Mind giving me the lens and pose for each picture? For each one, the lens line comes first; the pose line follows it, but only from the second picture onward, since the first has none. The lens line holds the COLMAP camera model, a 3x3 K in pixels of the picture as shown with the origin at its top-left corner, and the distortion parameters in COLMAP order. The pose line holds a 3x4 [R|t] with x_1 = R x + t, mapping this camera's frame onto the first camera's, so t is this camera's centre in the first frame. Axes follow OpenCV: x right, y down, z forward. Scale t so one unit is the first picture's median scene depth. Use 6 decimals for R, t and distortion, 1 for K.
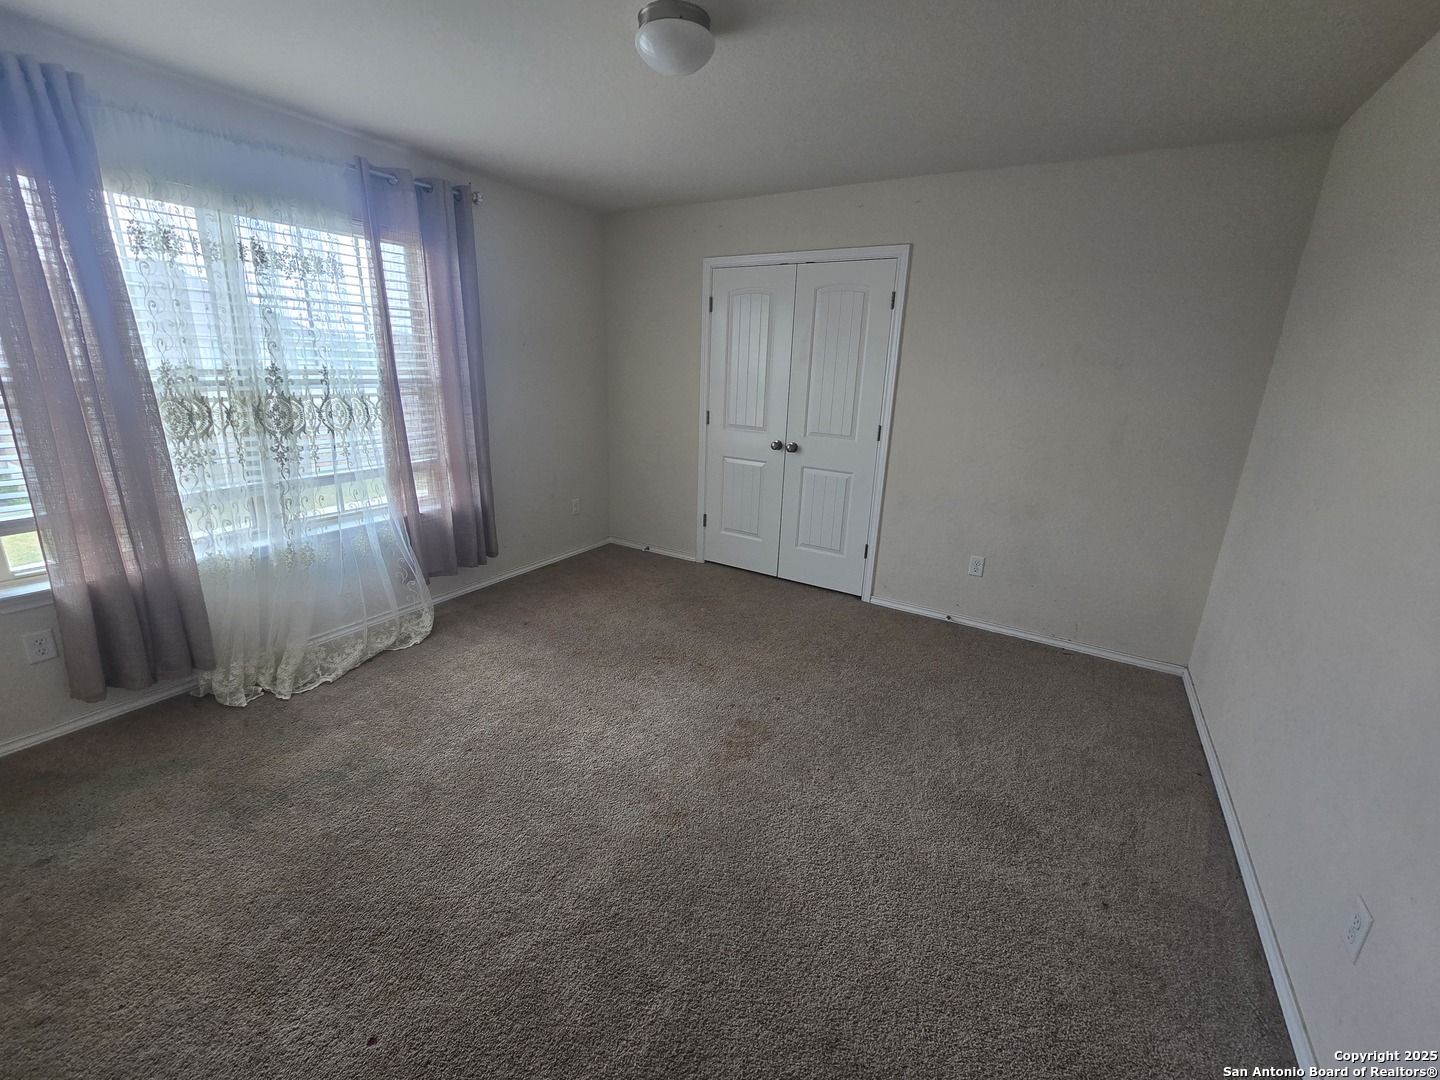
lens RADIAL K [[591.9, 0, 719.4], [0, 591.9, 528.8], [0, 0, 1]] dist [-0.002305, -0.000009]
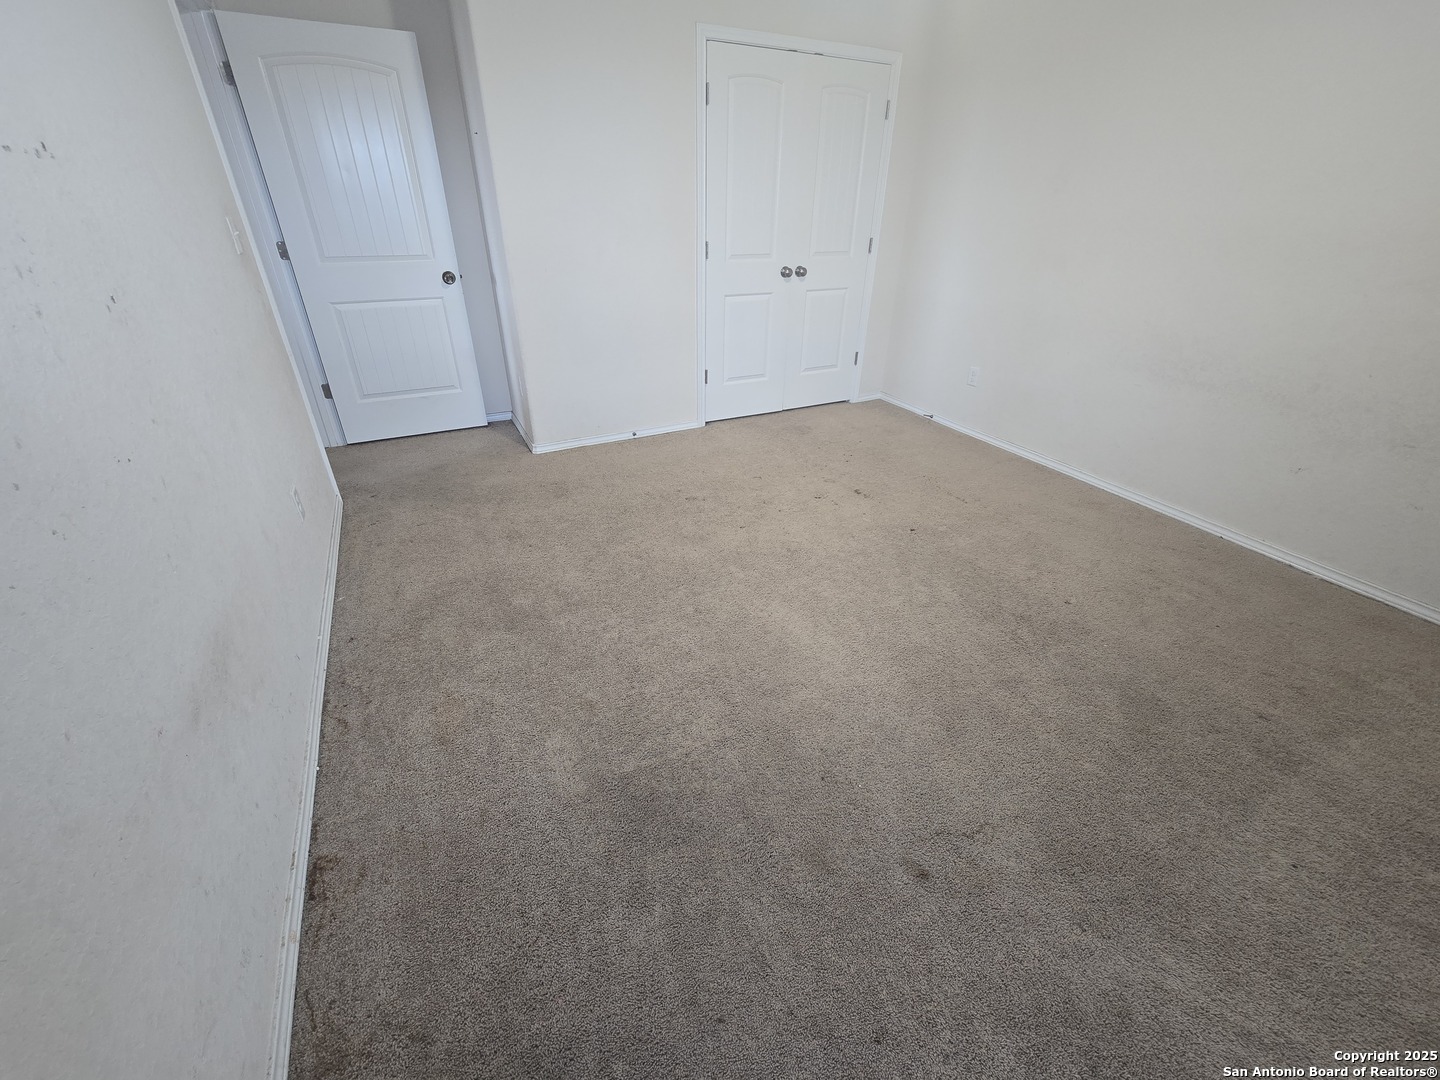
lens RADIAL K [[591.9, 0, 719.4], [0, 591.9, 528.8], [0, 0, 1]] dist [-0.002305, -0.000009]
pose [[0.535447, -0.438874, 0.721586, -1.387523], [0.234996, 0.898063, 0.371832, -0.246795], [-0.811217, -0.029527, 0.583999, 0.850275]]
